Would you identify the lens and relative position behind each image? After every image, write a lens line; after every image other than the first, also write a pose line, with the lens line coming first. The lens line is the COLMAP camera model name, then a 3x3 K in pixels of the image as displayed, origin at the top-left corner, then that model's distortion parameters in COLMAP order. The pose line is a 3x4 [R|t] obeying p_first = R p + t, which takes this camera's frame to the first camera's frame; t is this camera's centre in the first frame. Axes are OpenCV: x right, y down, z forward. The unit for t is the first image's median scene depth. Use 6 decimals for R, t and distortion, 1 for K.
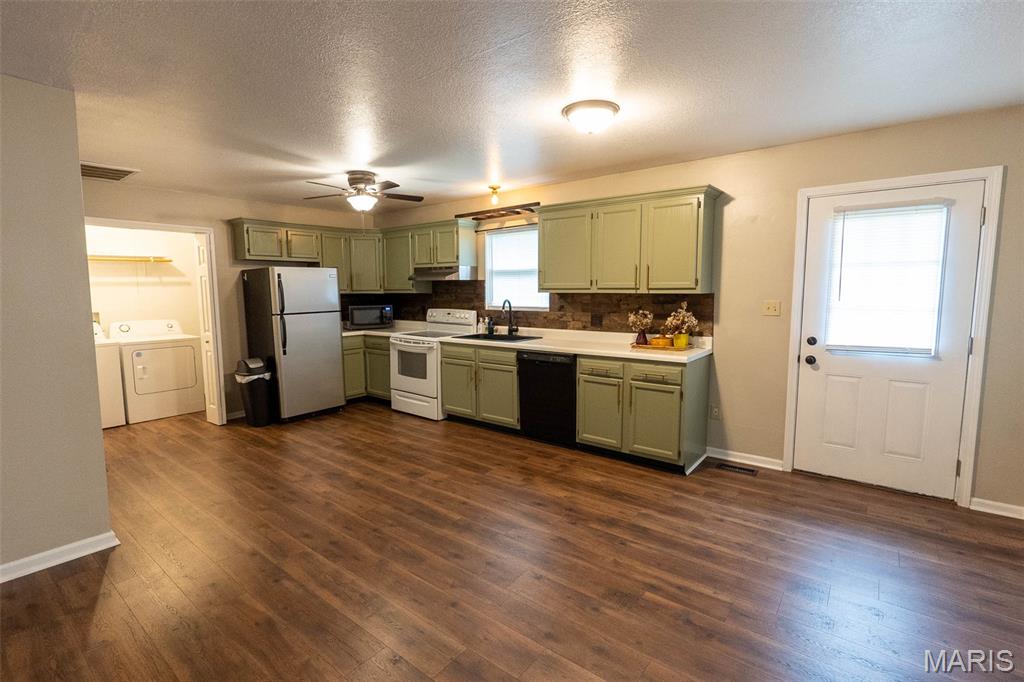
lens RADIAL K [[472.8, 0, 512.5], [0, 472.8, 341.1], [0, 0, 1]] dist [-0.005606, 0.001069]
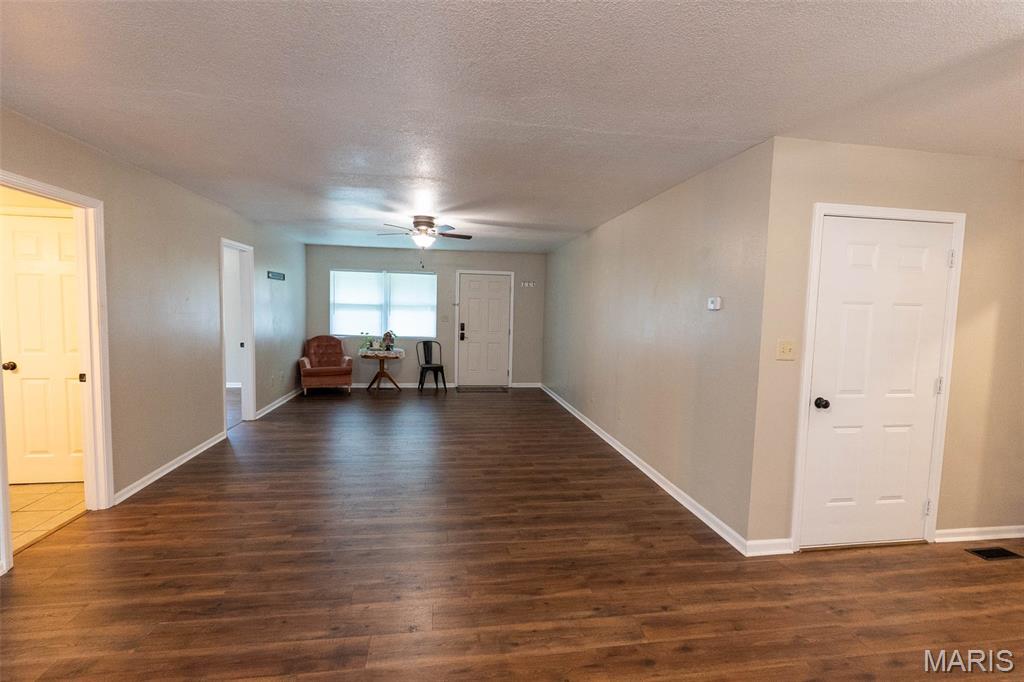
lens RADIAL K [[472.8, 0, 512.1], [0, 472.8, 341.9], [0, 0, 1]] dist [-0.005606, 0.001069]
pose [[-0.680355, 0.041978, -0.731679, 0.166414], [-0.098661, 0.984024, 0.148196, -0.088896], [0.726211, 0.173014, -0.665345, 0.746222]]
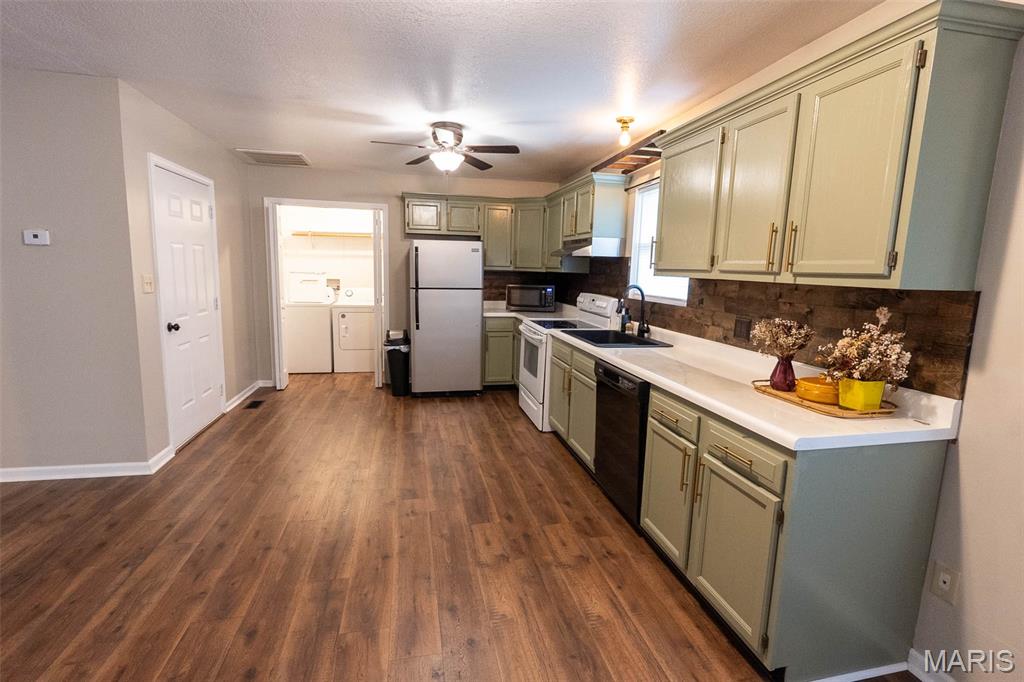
lens RADIAL K [[472.8, 0, 512.3], [0, 472.8, 340.5], [0, 0, 1]] dist [-0.005606, 0.001069]
pose [[0.770528, 0.123272, -0.625372, 0.326057], [-0.100873, 0.992340, 0.071322, -0.042830], [0.629373, 0.008128, 0.777061, 0.392286]]
